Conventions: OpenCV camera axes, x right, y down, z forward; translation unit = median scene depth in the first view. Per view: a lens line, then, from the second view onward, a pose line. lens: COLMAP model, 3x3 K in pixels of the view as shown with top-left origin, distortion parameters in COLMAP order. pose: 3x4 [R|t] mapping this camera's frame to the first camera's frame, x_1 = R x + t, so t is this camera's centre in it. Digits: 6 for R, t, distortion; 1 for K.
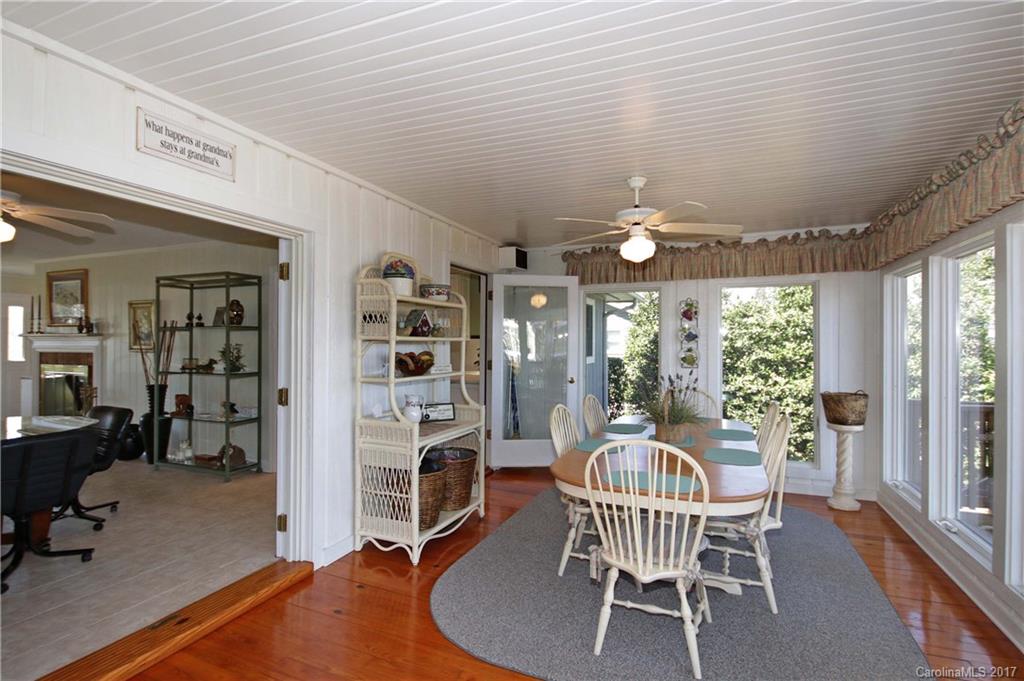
lens RADIAL K [[497.3, 0, 512.0], [0, 497.3, 340.5], [0, 0, 1]] dist [-0.000364, -0.000265]
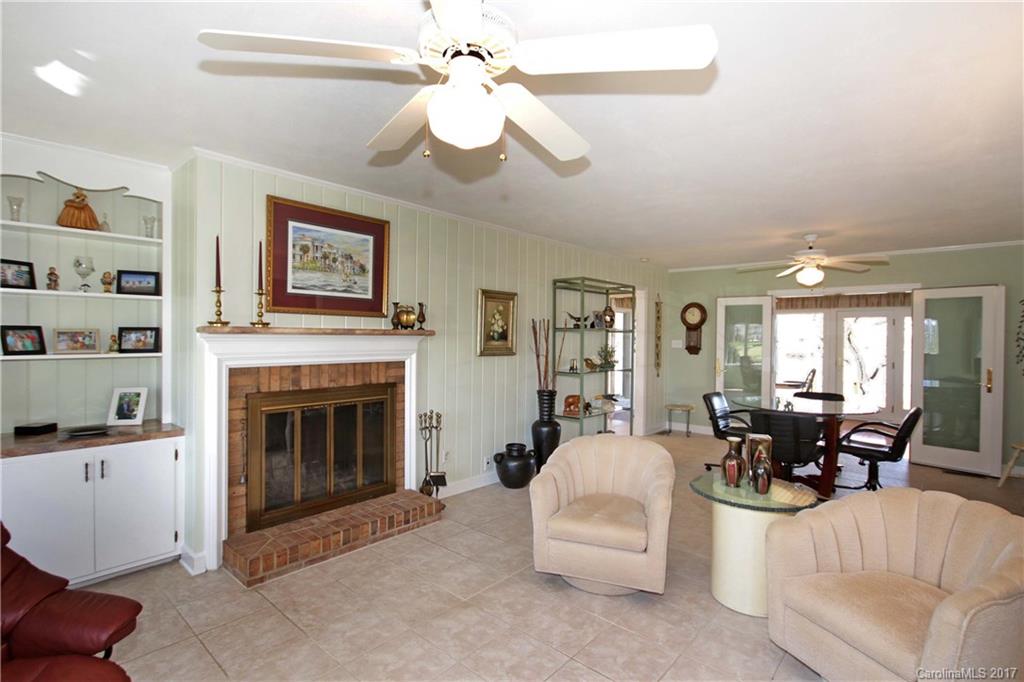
lens RADIAL K [[497.3, 0, 512.0], [0, 497.3, 341.0], [0, 0, 1]] dist [-0.000364, -0.000265]
pose [[0.311136, -0.012491, 0.950283, -1.609897], [-0.014131, 0.999742, 0.017768, -0.015987], [-0.950260, -0.018957, 0.310879, 0.786993]]
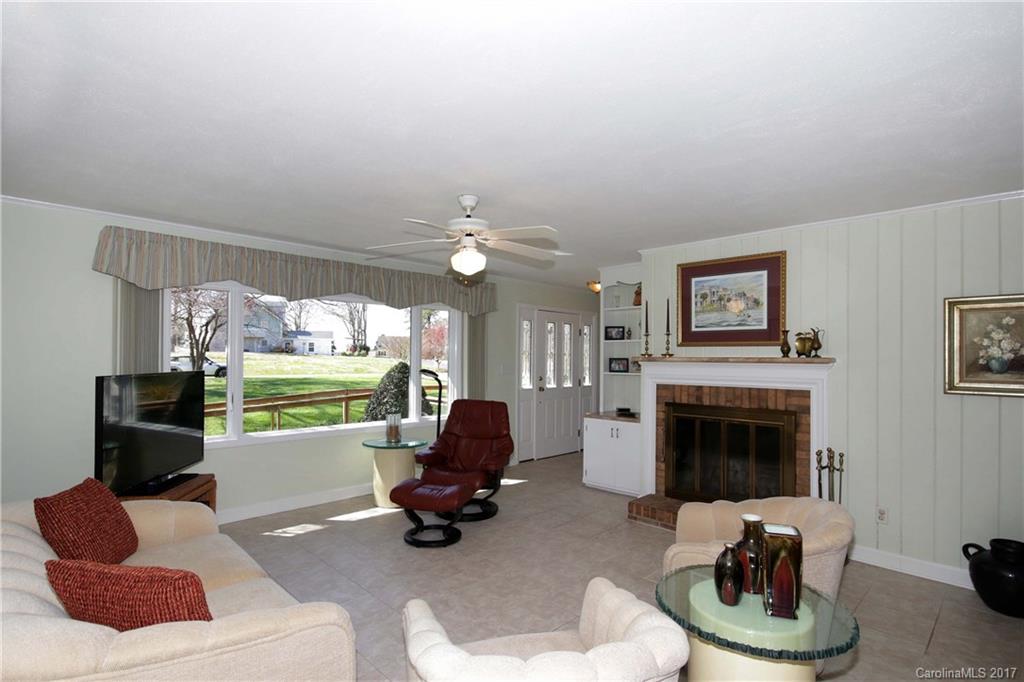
lens RADIAL K [[521.0, 0, 515.0], [0, 521.0, 354.4], [0, 0, 1]] dist [-0.002040, -0.000399]
pose [[0.924224, -0.001434, -0.381848, -1.073673], [-0.000046, 0.999993, -0.003865, -0.018696], [0.381851, 0.003590, 0.924217, 0.343000]]
